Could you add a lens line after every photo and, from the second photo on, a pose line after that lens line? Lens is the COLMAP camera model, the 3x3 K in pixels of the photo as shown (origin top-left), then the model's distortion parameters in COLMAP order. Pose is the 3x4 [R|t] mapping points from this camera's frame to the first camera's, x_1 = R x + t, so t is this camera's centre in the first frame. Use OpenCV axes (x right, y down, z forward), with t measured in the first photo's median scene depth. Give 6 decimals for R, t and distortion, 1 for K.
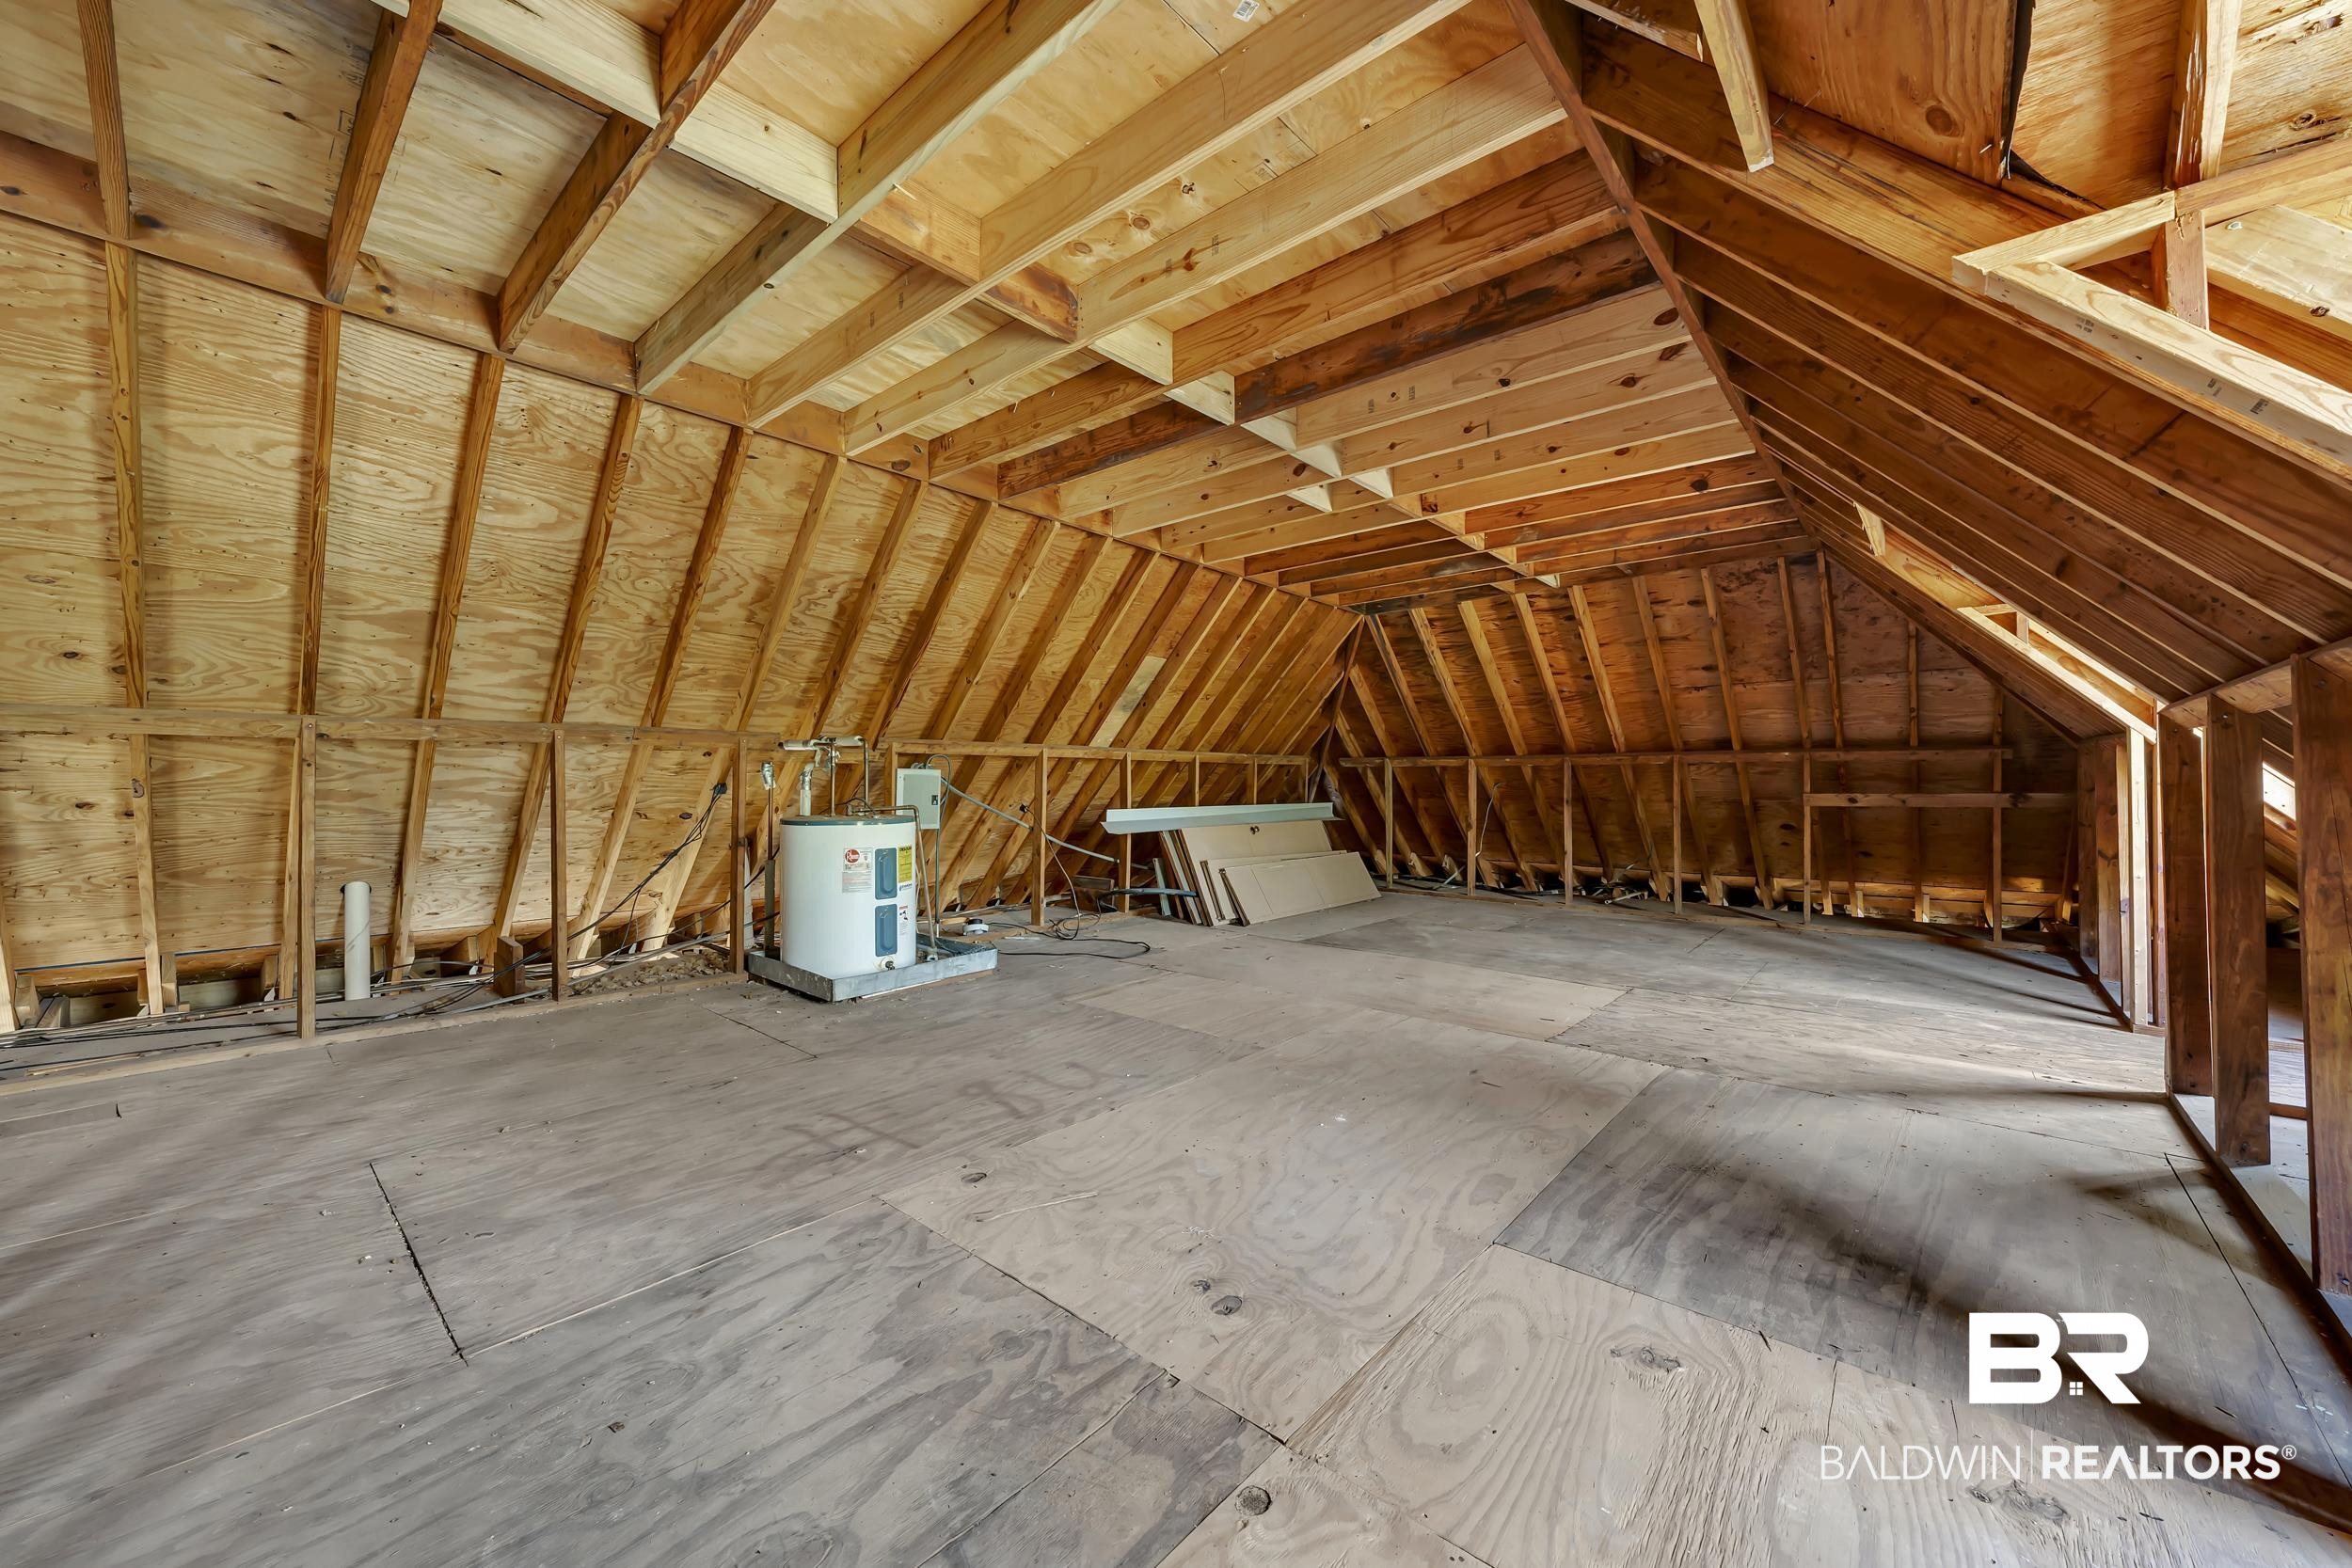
lens RADIAL K [[833.9, 0, 1175.2], [0, 833.9, 774.2], [0, 0, 1]] dist [-0.001806, -0.000002]
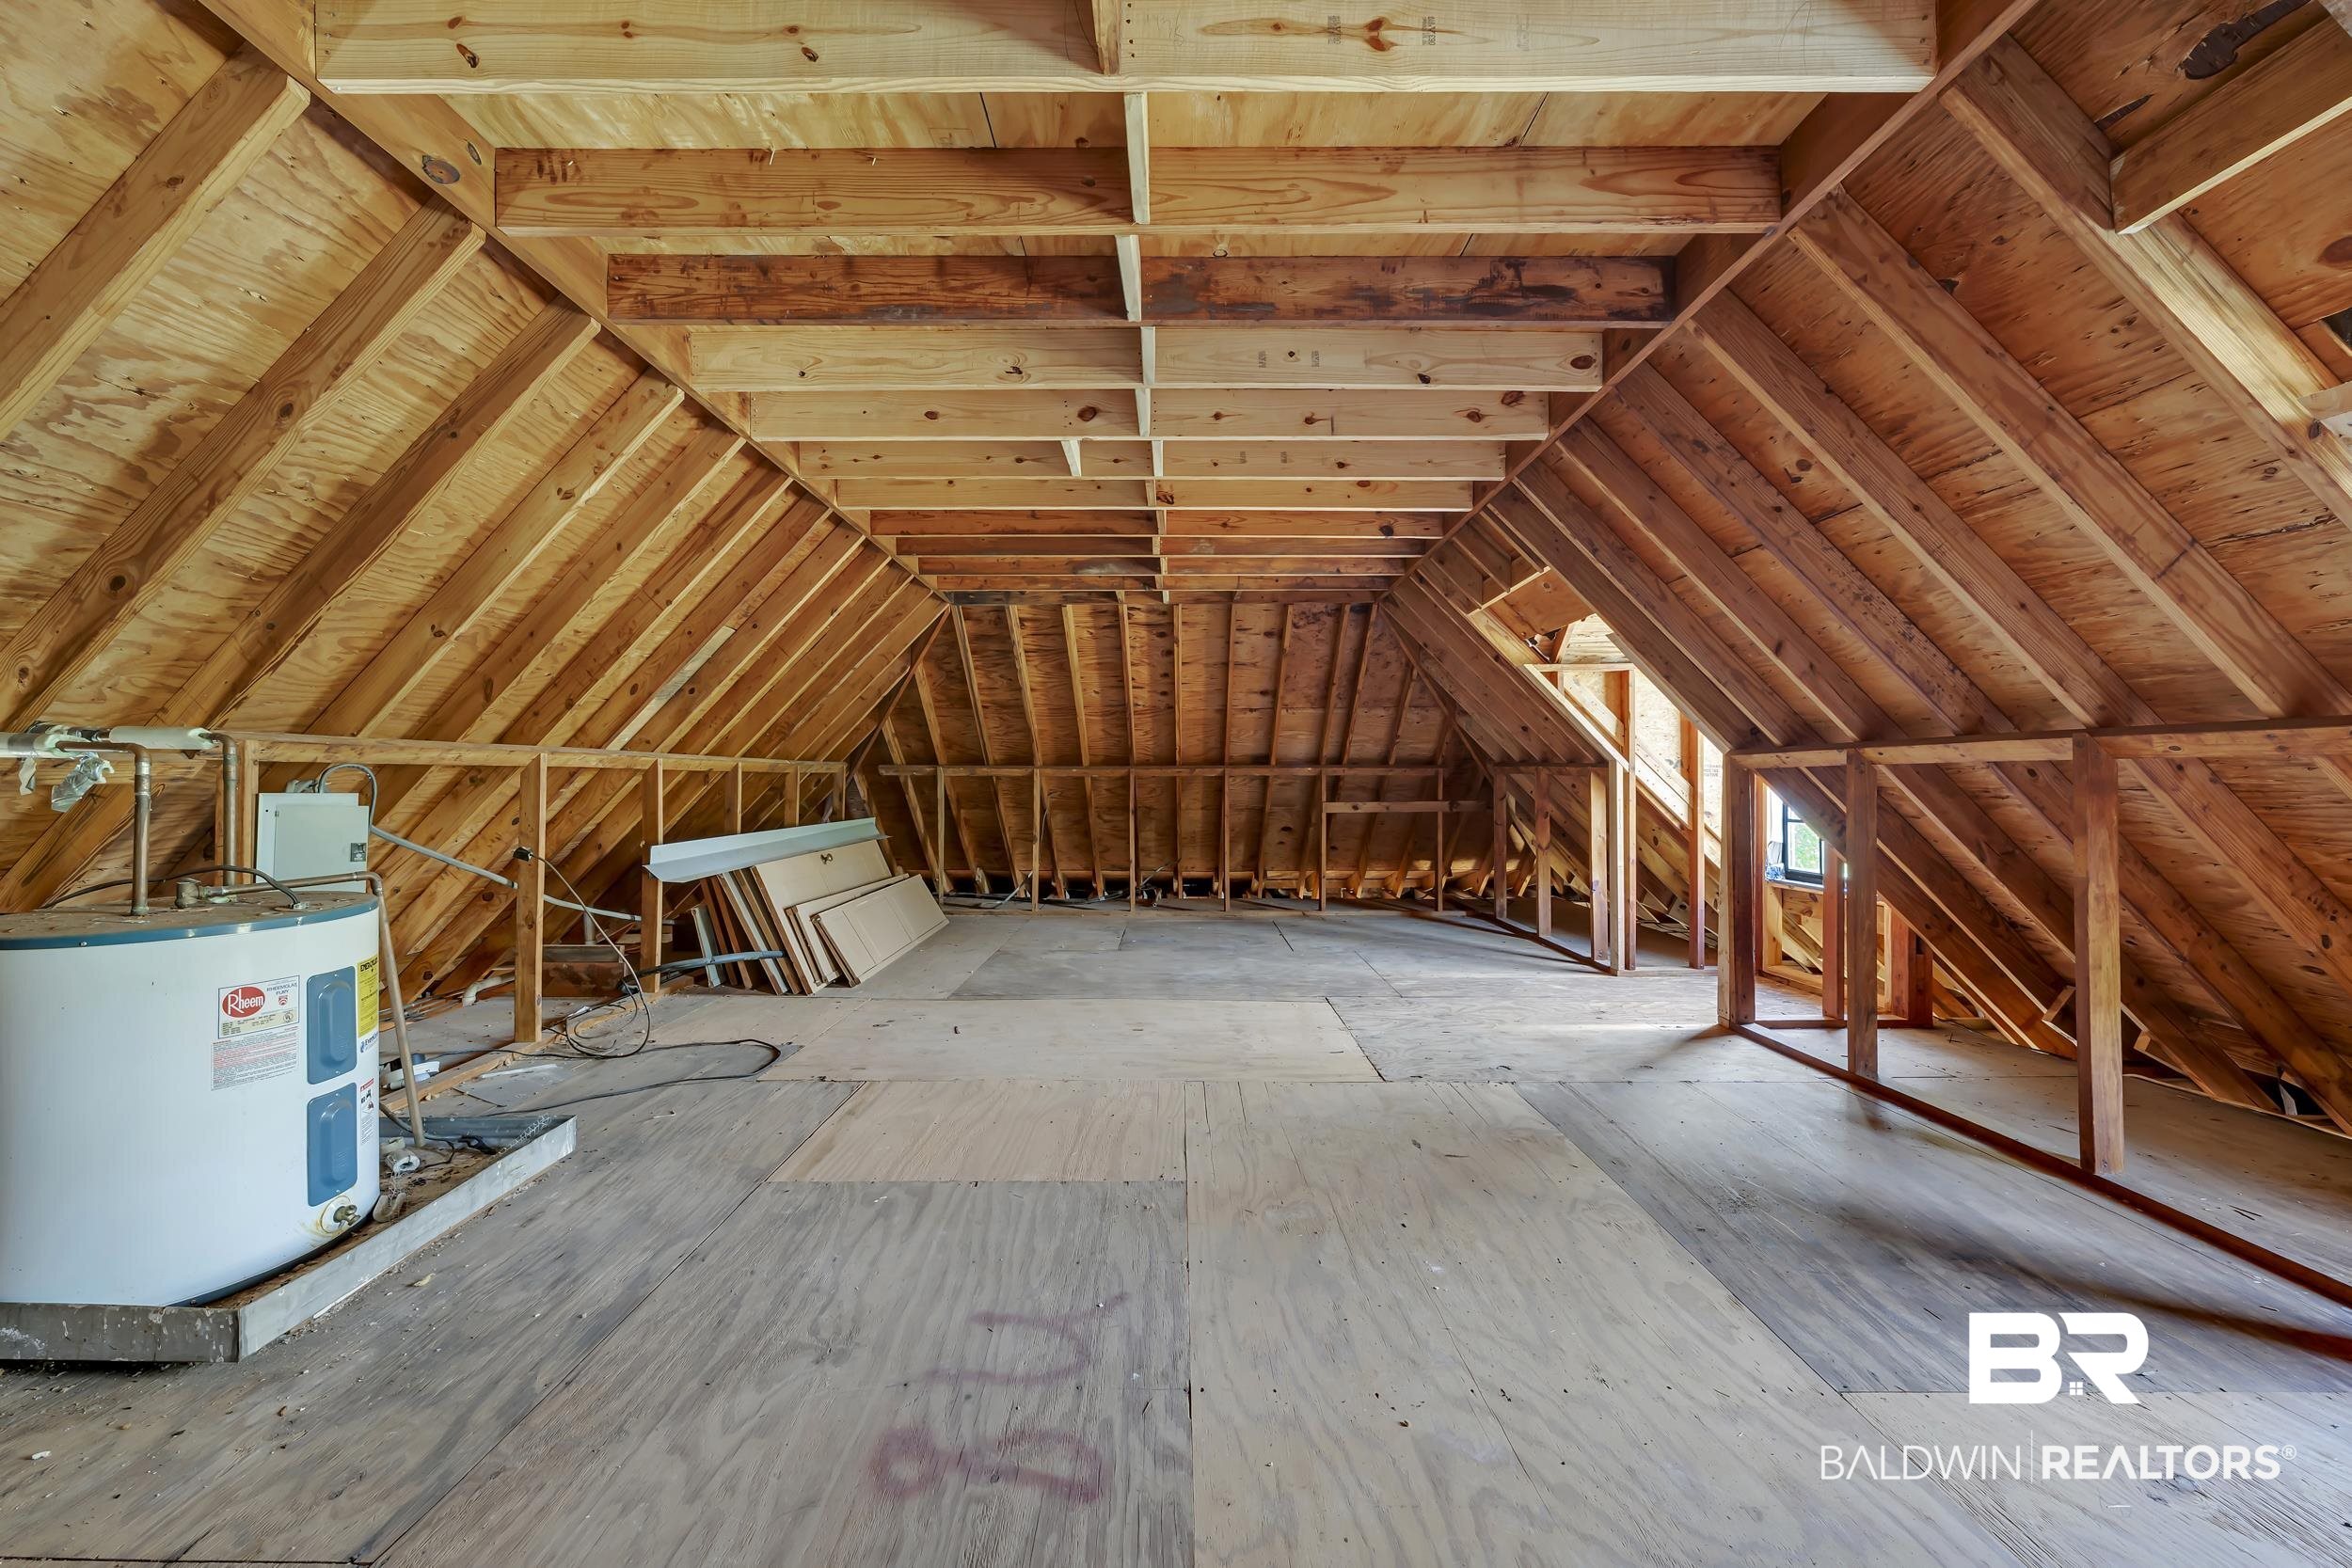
lens RADIAL K [[833.9, 0, 1172.3], [0, 833.9, 777.6], [0, 0, 1]] dist [-0.001806, -0.000002]
pose [[0.768271, 0.000948, 0.640125, -0.245430], [-0.003992, 0.999987, 0.003310, -0.021151], [-0.640113, -0.005098, 0.768264, 0.288623]]
